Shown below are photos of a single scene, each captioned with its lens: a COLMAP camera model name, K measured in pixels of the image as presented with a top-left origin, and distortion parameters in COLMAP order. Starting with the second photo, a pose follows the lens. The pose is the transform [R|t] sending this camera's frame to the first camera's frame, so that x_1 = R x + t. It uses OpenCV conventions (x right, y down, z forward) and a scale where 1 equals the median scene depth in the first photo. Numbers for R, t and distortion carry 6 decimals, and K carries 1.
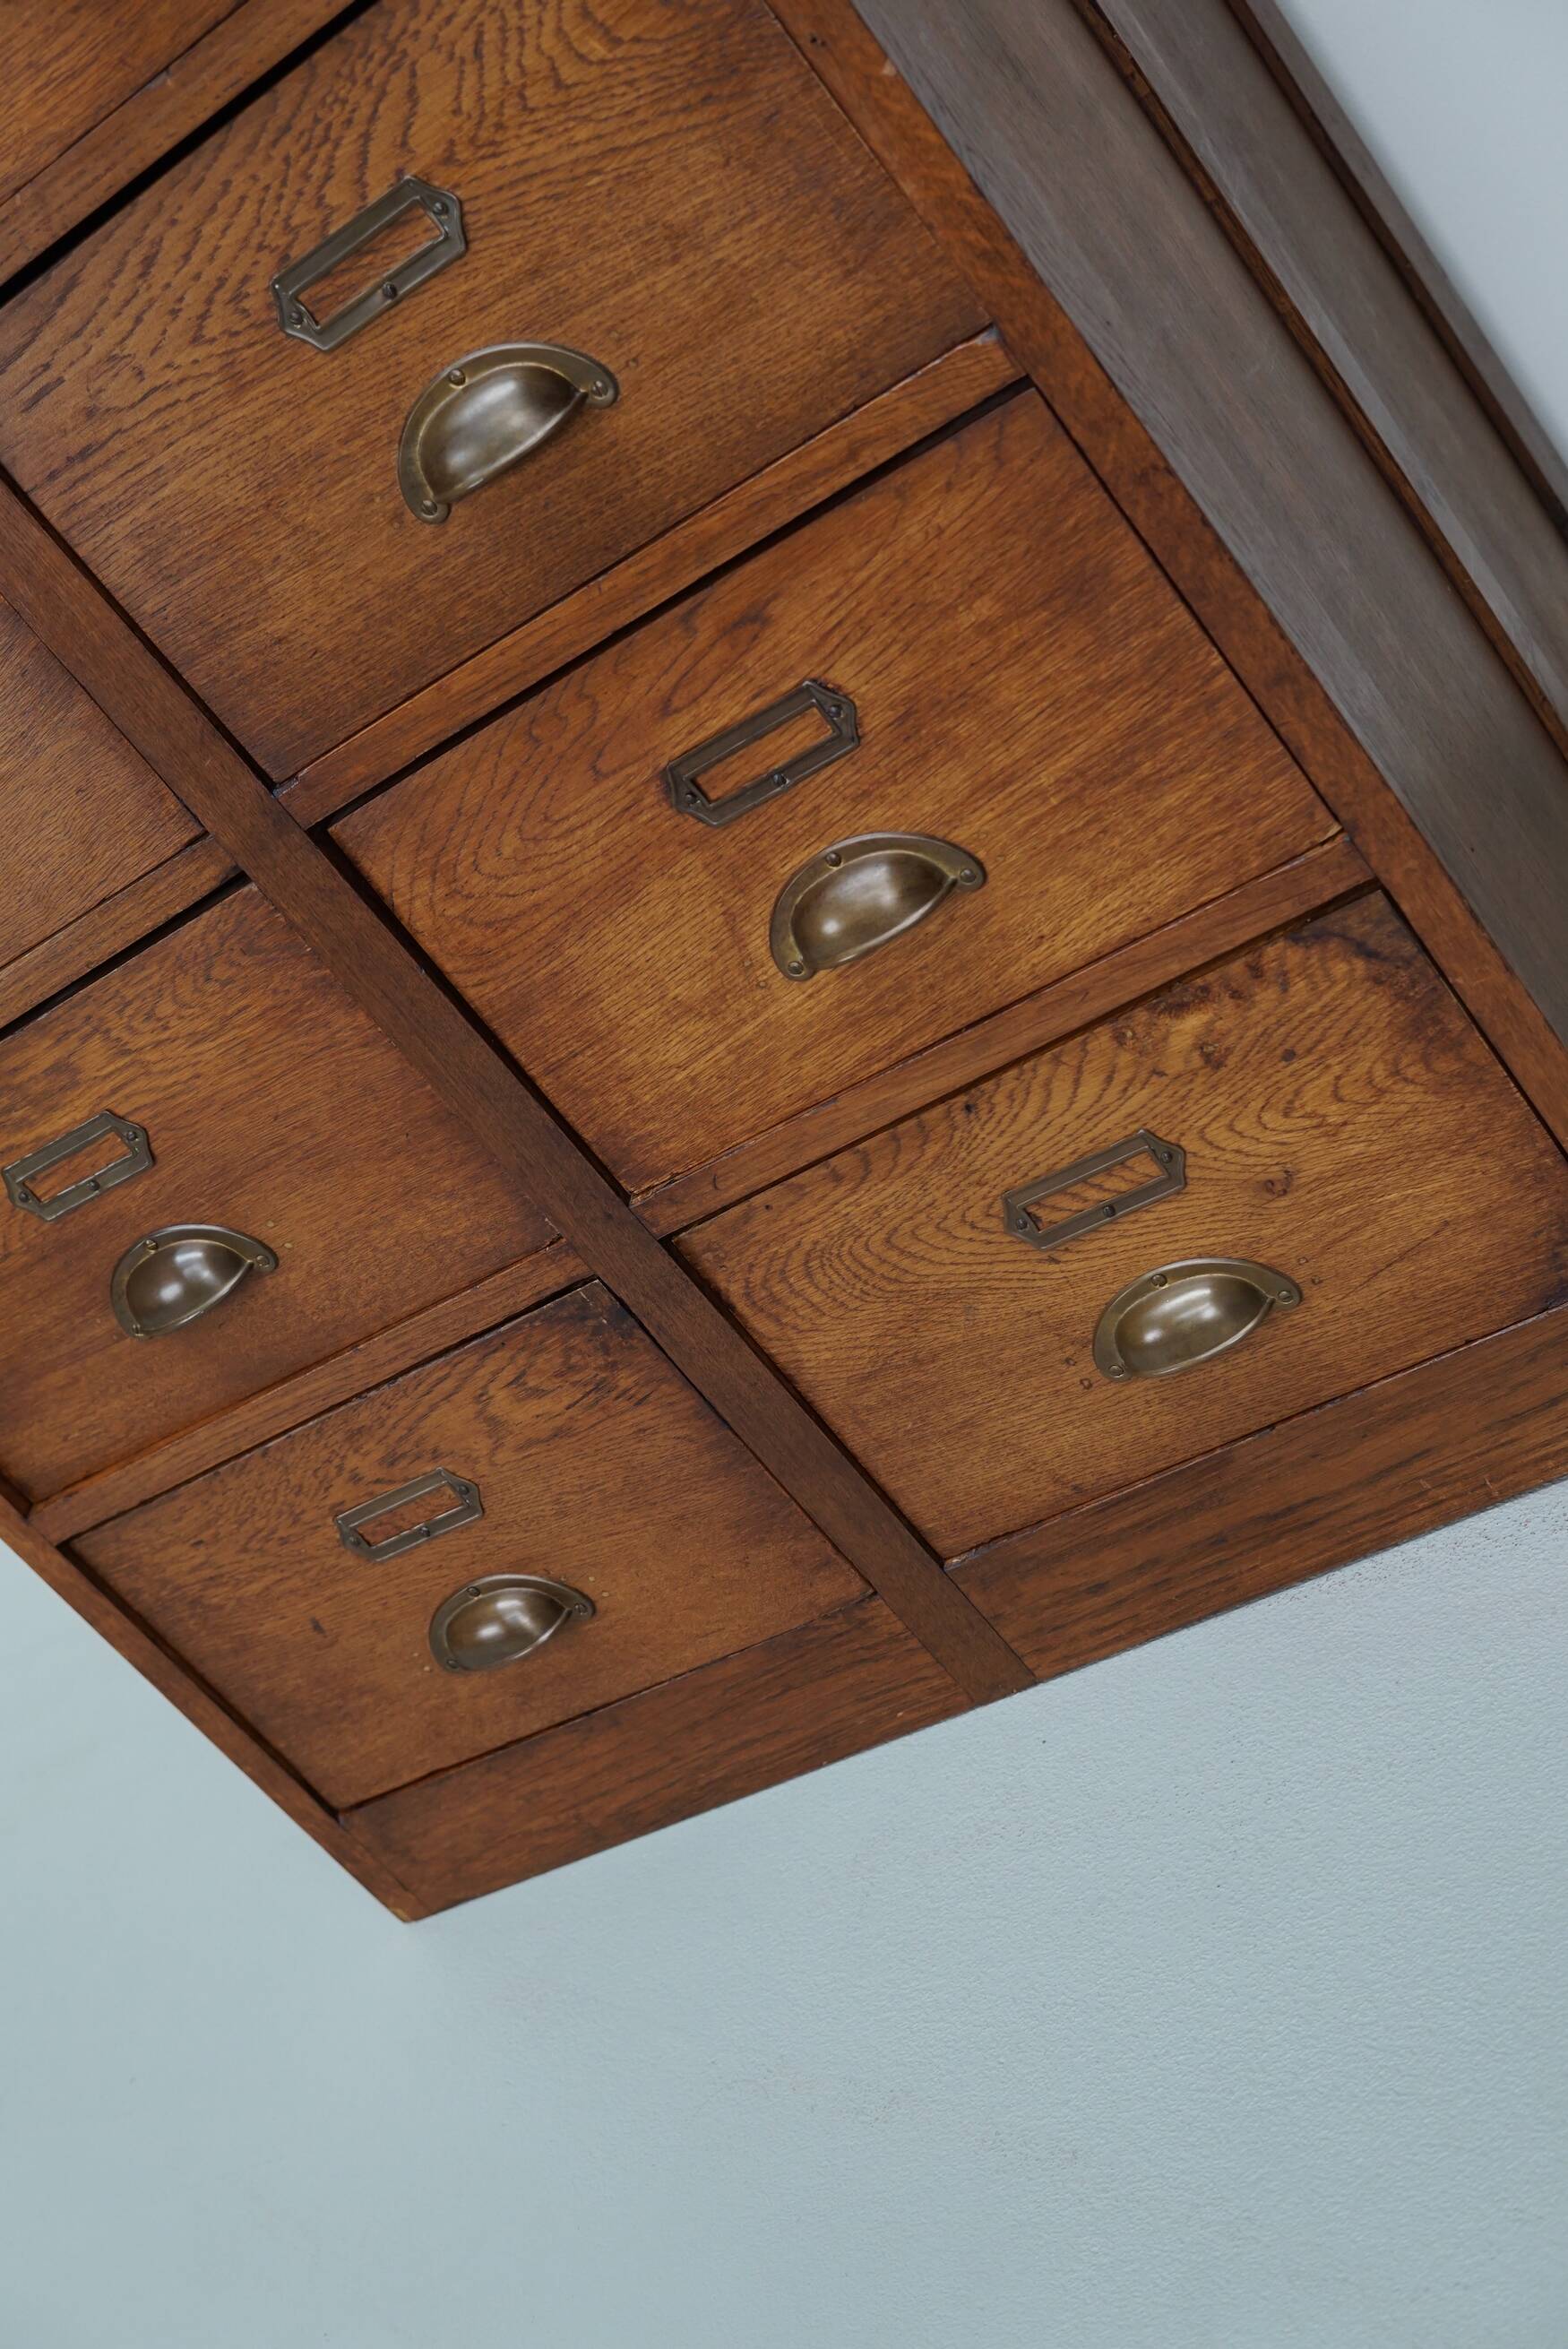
lens RADIAL K [[3026.6, 0, 790.4], [0, 3026.6, 1180.9], [0, 0, 1]] dist [-0.153398, 0.336806]
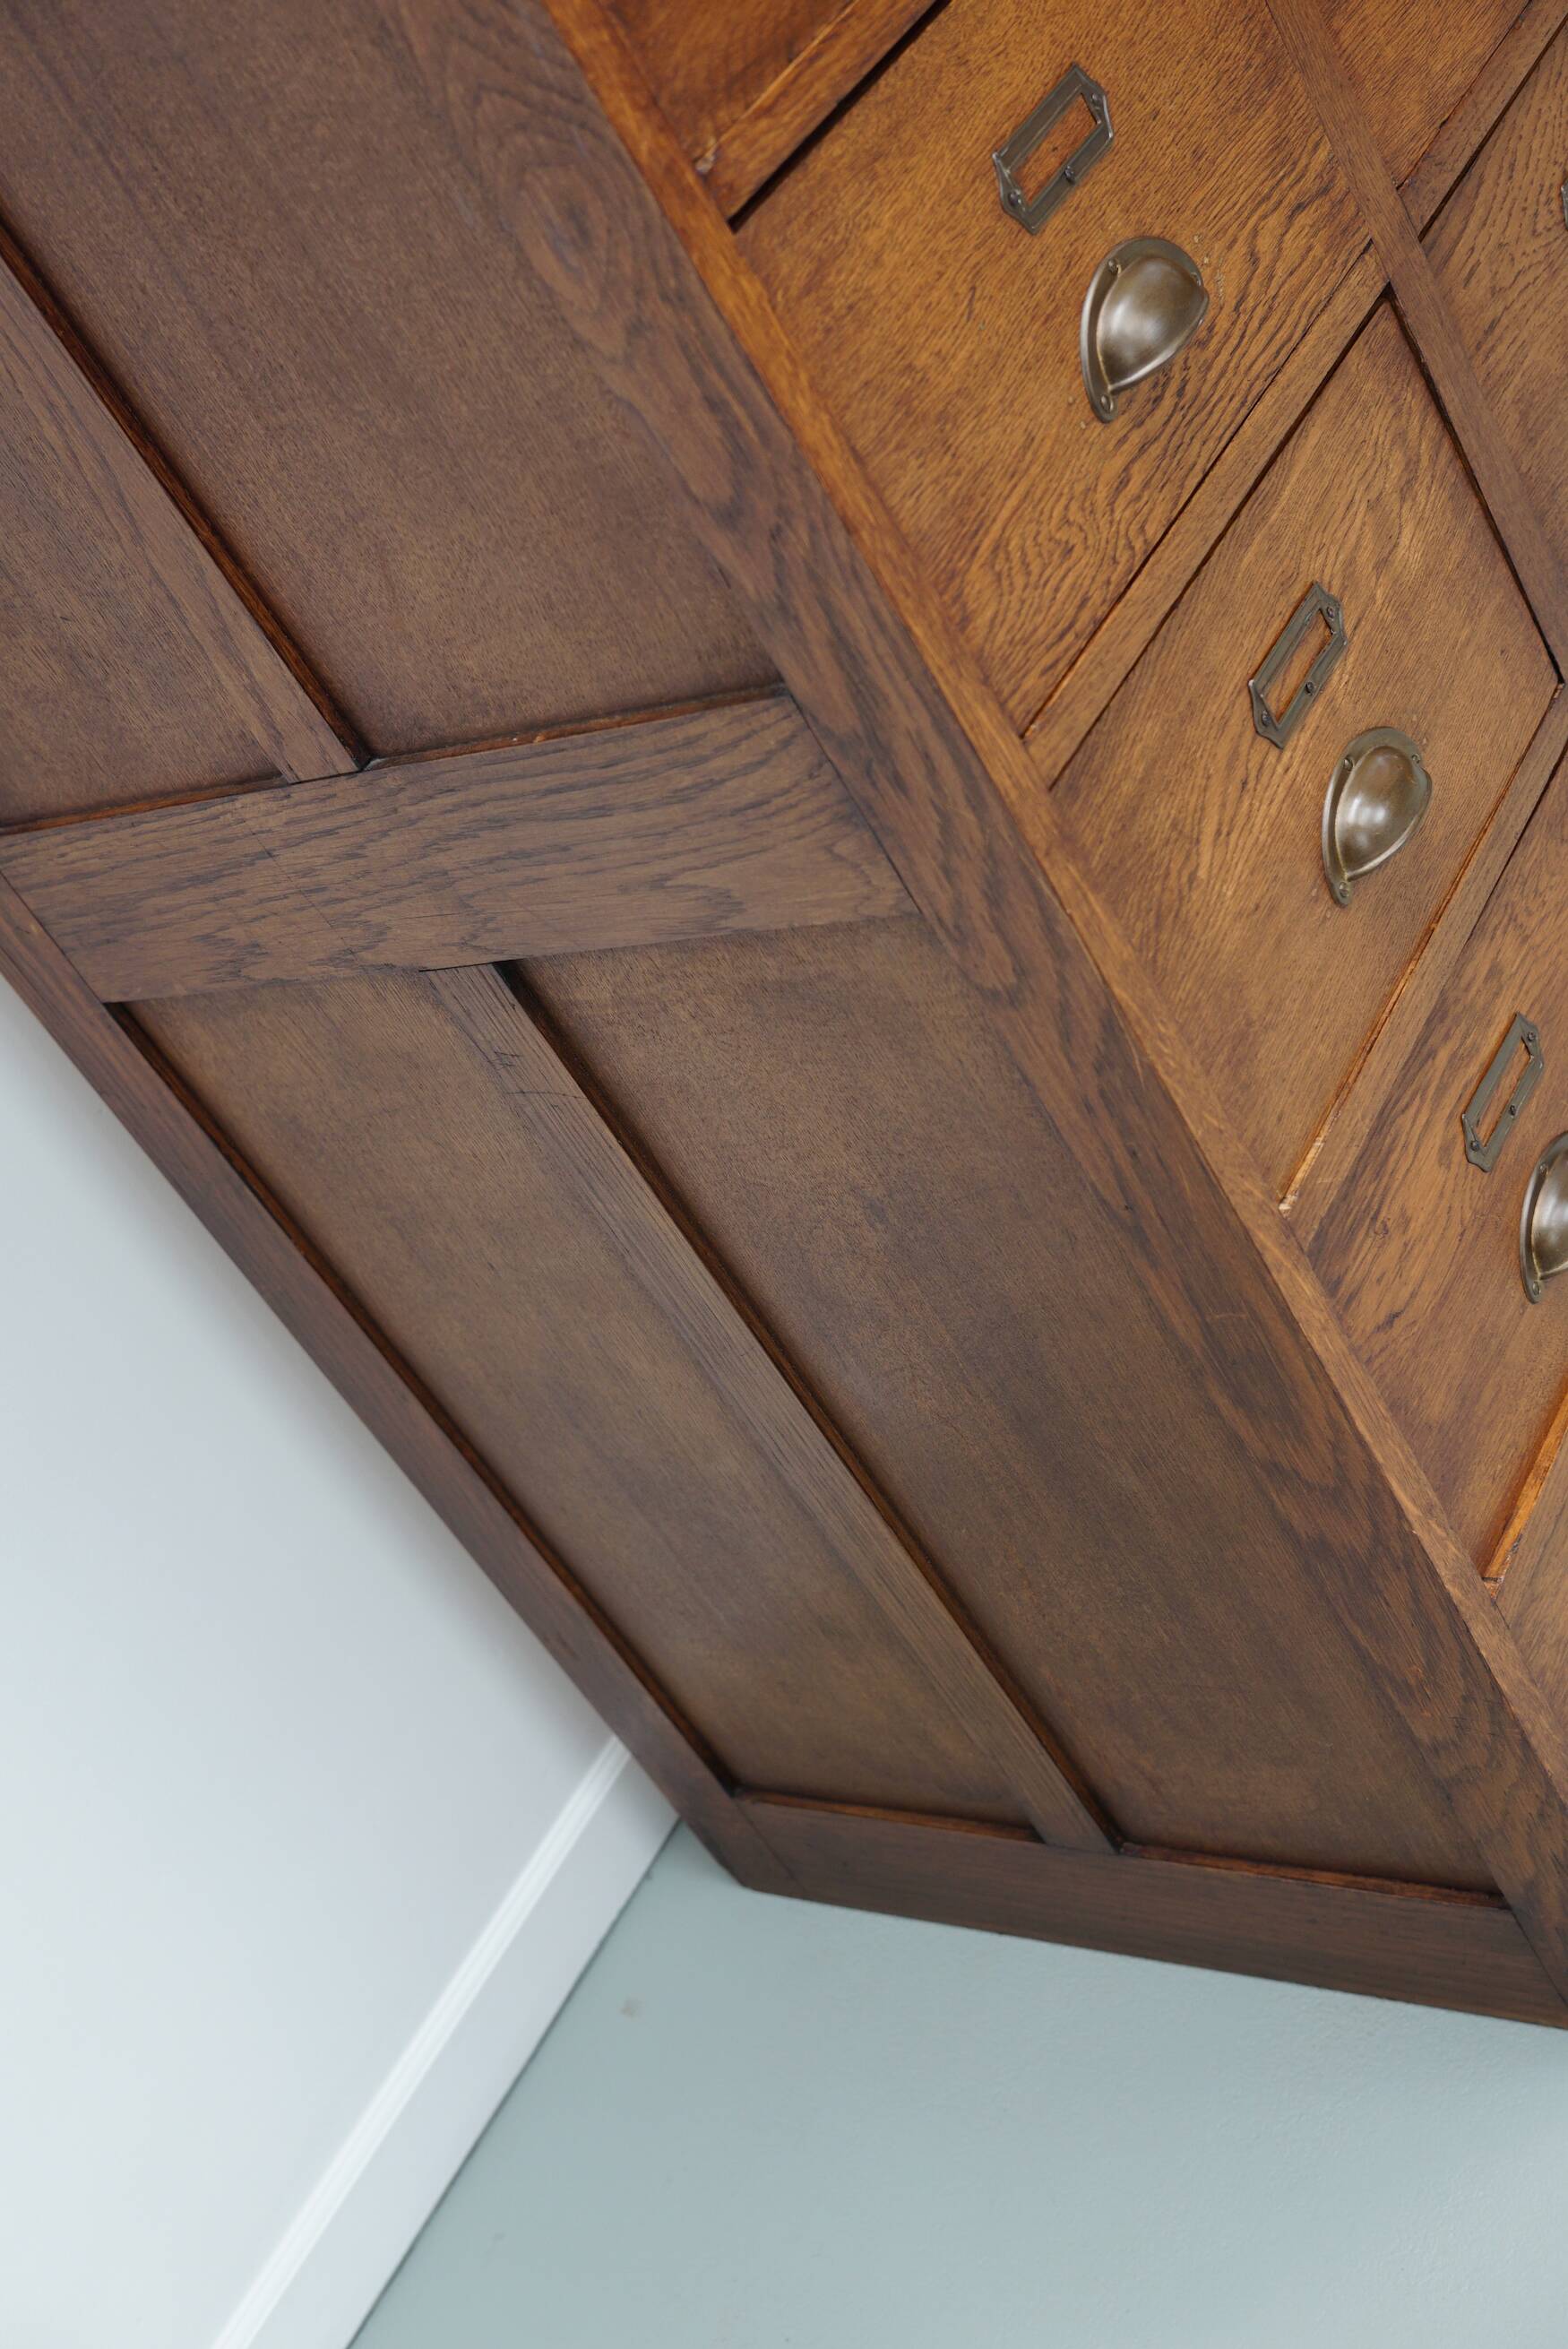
lens RADIAL K [[3026.6, 0, 790.4], [0, 3026.6, 1180.9], [0, 0, 1]] dist [-0.153398, 0.336806]
pose [[0.508927, -0.119120, 0.852528, -1.345074], [0.587625, 0.771798, -0.242949, 0.134889], [-0.629039, 0.624610, 0.462787, 0.786818]]
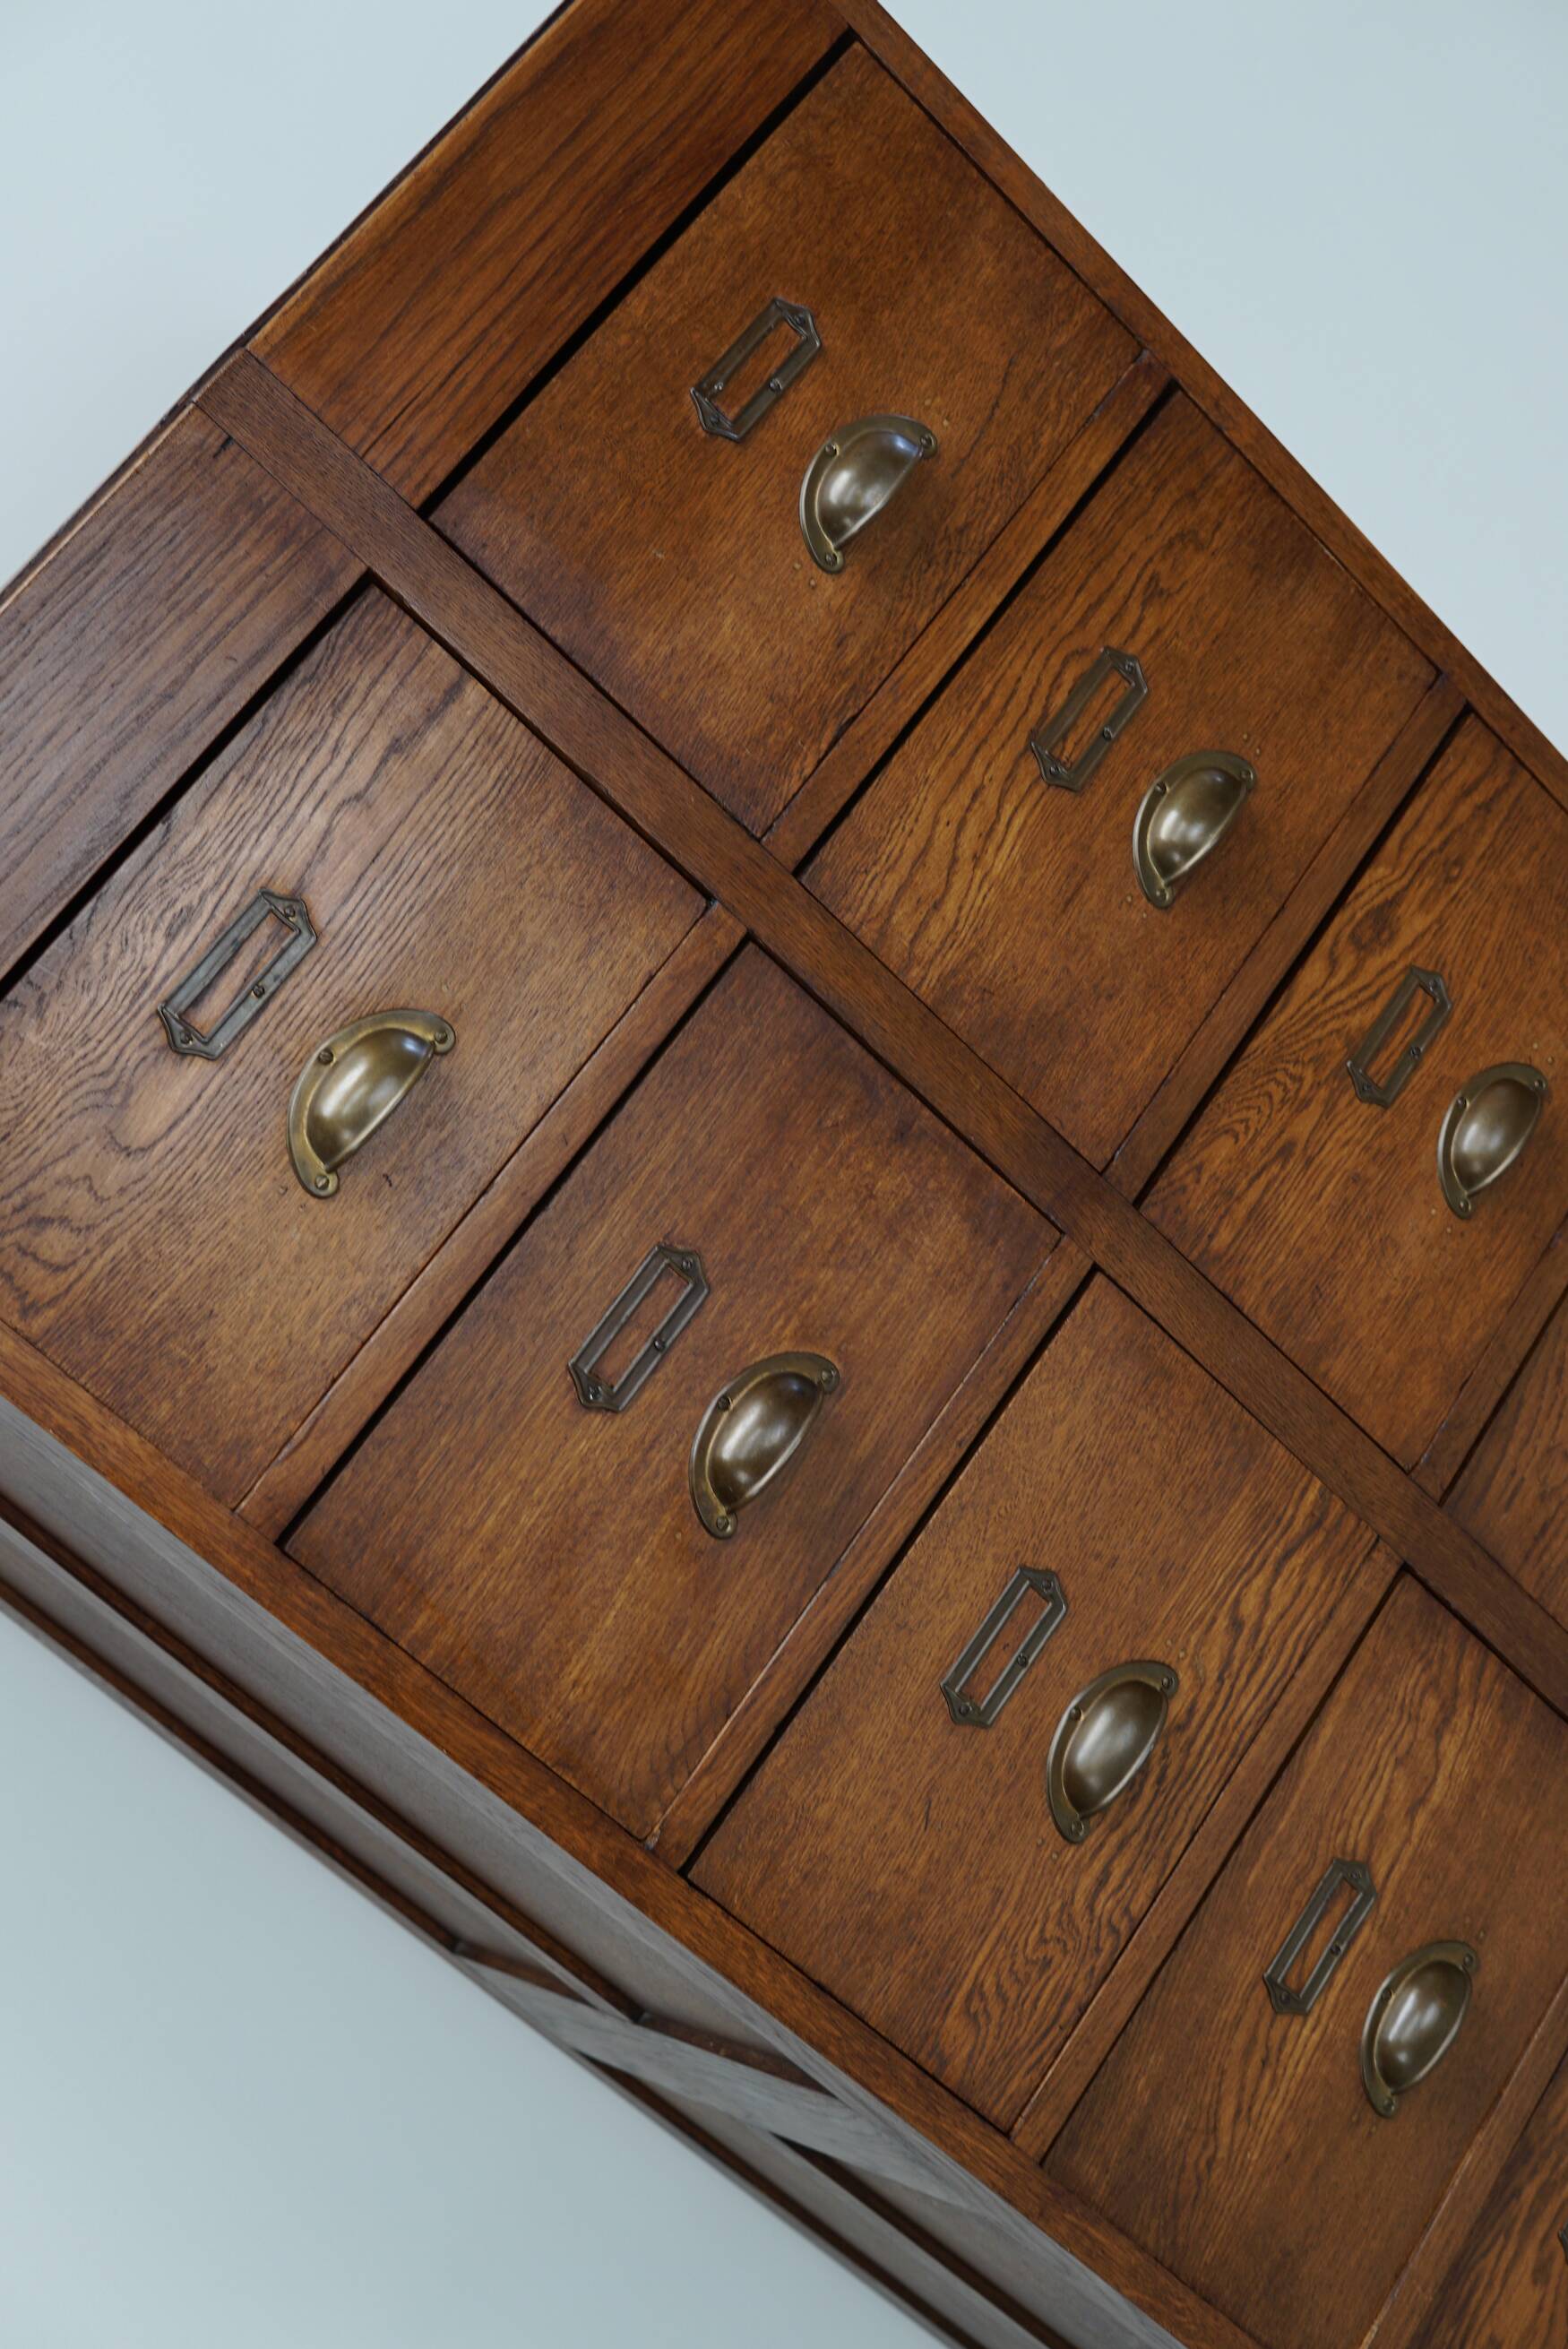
lens RADIAL K [[3026.6, 0, 790.4], [0, 3026.6, 1180.9], [0, 0, 1]] dist [-0.153398, 0.336806]
pose [[0.761728, -0.190809, 0.619163, -1.241888], [0.543409, 0.708554, -0.450175, 0.070463], [-0.352813, 0.679369, 0.643413, 0.118552]]
